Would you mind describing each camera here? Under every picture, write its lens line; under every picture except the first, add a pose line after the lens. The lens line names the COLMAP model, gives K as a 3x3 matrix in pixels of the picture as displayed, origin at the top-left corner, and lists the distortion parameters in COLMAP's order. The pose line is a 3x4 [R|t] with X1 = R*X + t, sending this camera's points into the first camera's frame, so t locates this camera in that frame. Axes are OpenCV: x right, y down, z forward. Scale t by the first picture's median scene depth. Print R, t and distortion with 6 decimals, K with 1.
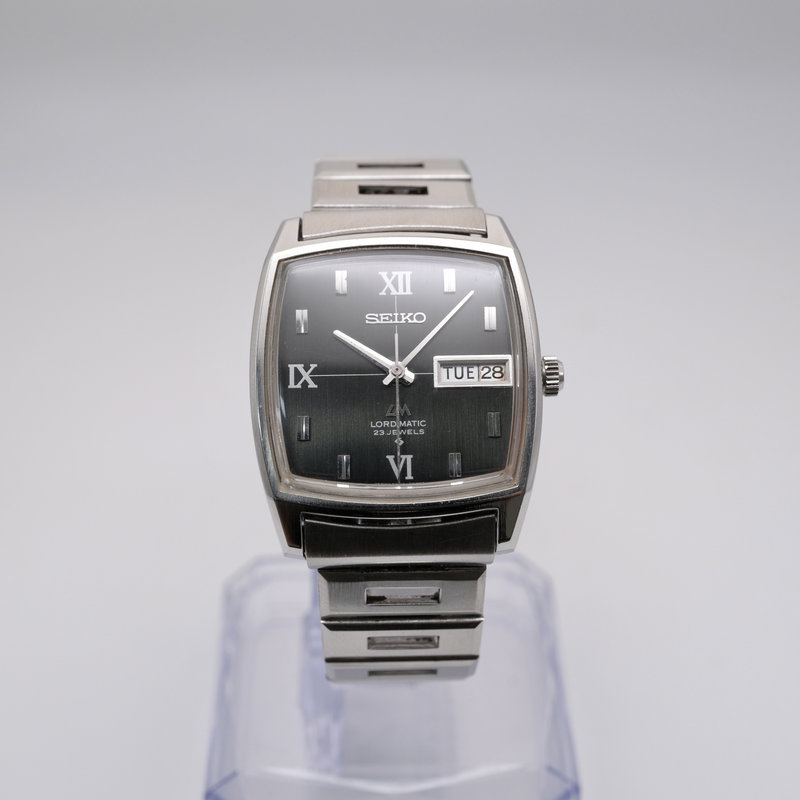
lens RADIAL K [[1566.4, 0, 400.0], [0, 1566.4, 400.0], [0, 0, 1]] dist [0.011824, 0.022766]
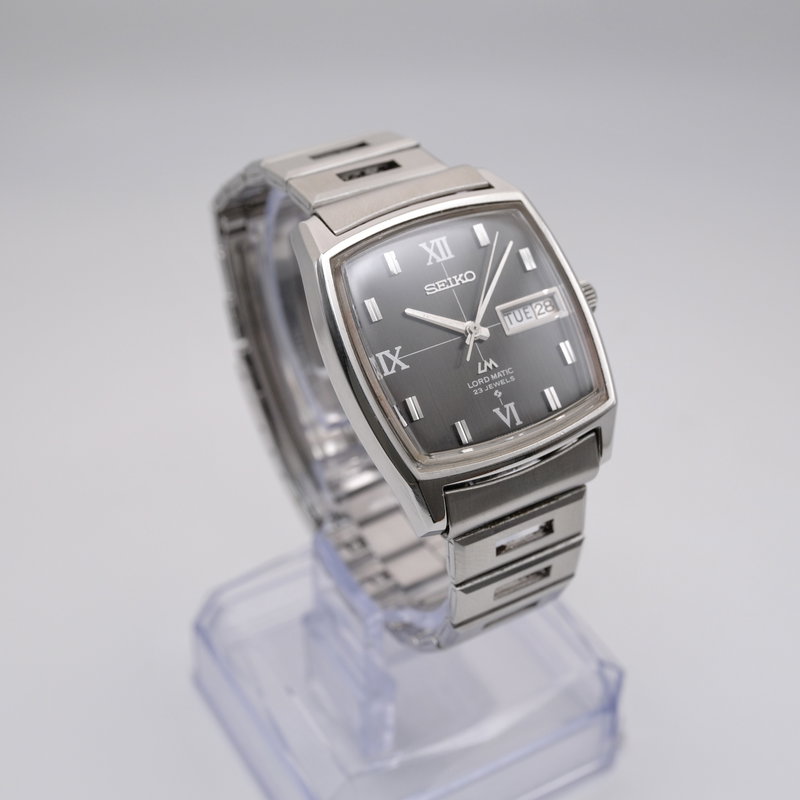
lens RADIAL K [[1566.4, 0, 400.0], [0, 1566.4, 400.0], [0, 0, 1]] dist [0.011824, 0.022766]
pose [[0.874250, -0.294161, 0.386206, -0.453547], [0.292900, 0.954024, 0.063616, -0.053855], [-0.387164, 0.057504, 0.920216, 0.066922]]
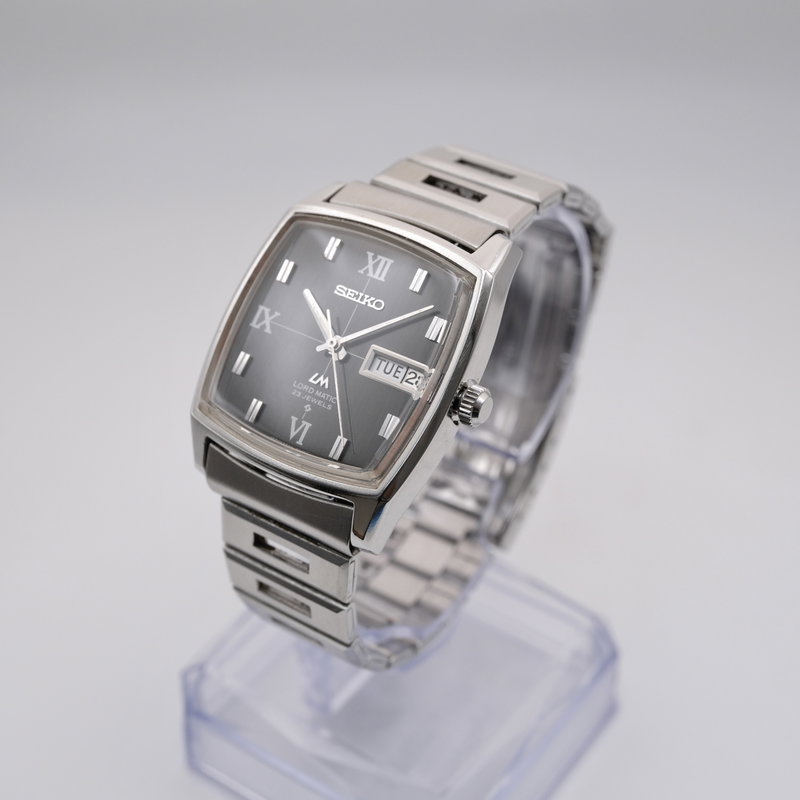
lens RADIAL K [[1566.4, 0, 400.0], [0, 1566.4, 400.0], [0, 0, 1]] dist [0.011824, 0.022766]
pose [[0.802638, 0.353692, -0.480286, 0.535225], [-0.355702, 0.930200, 0.090579, -0.092327], [0.478799, 0.098136, 0.872422, 0.124209]]
